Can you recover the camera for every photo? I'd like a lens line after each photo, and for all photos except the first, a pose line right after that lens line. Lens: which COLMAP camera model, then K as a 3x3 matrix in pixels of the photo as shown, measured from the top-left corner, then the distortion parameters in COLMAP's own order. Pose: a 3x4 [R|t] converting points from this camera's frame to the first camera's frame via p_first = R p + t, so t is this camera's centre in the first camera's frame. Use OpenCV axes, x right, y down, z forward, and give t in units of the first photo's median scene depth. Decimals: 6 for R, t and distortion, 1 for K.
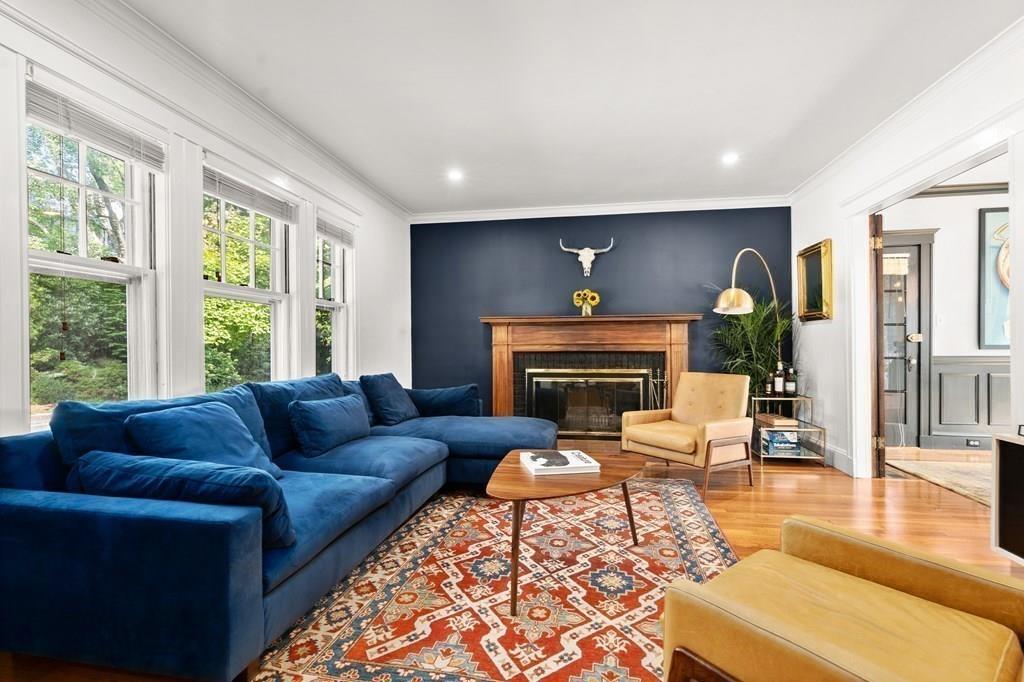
lens RADIAL K [[471.3, 0, 506.5], [0, 471.3, 339.1], [0, 0, 1]] dist [0.000708, 0.000197]
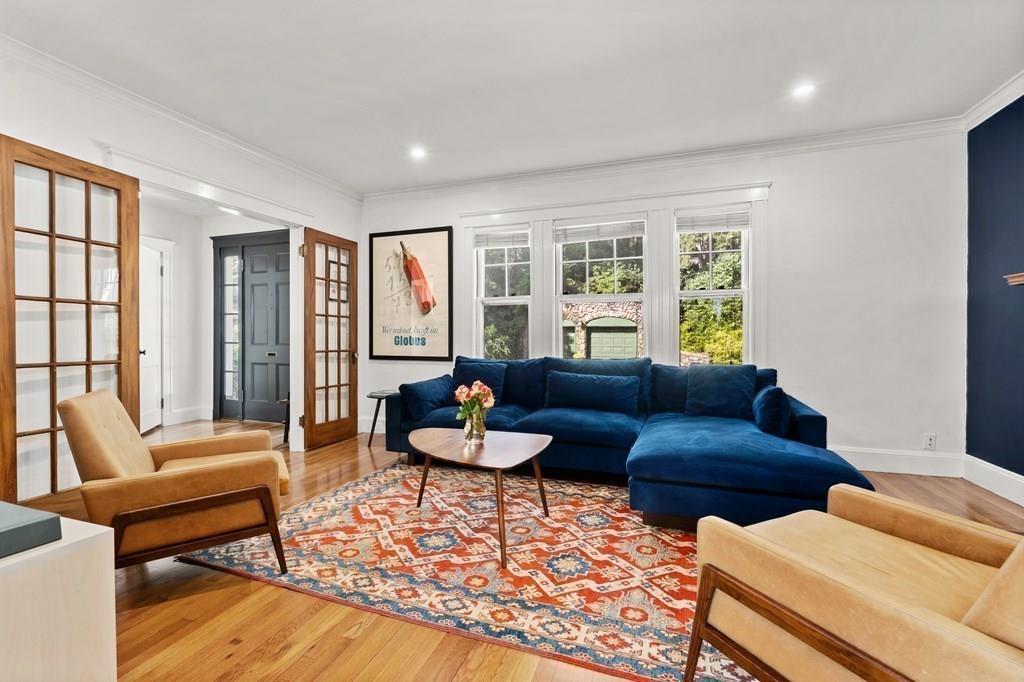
lens RADIAL K [[471.3, 0, 506.5], [0, 471.3, 339.1], [0, 0, 1]] dist [0.000708, 0.000197]
pose [[-0.175199, 0.009817, -0.984484, 1.094541], [0.024165, 0.999692, 0.005669, 0.014071], [0.984236, -0.022796, -0.175382, 1.140532]]
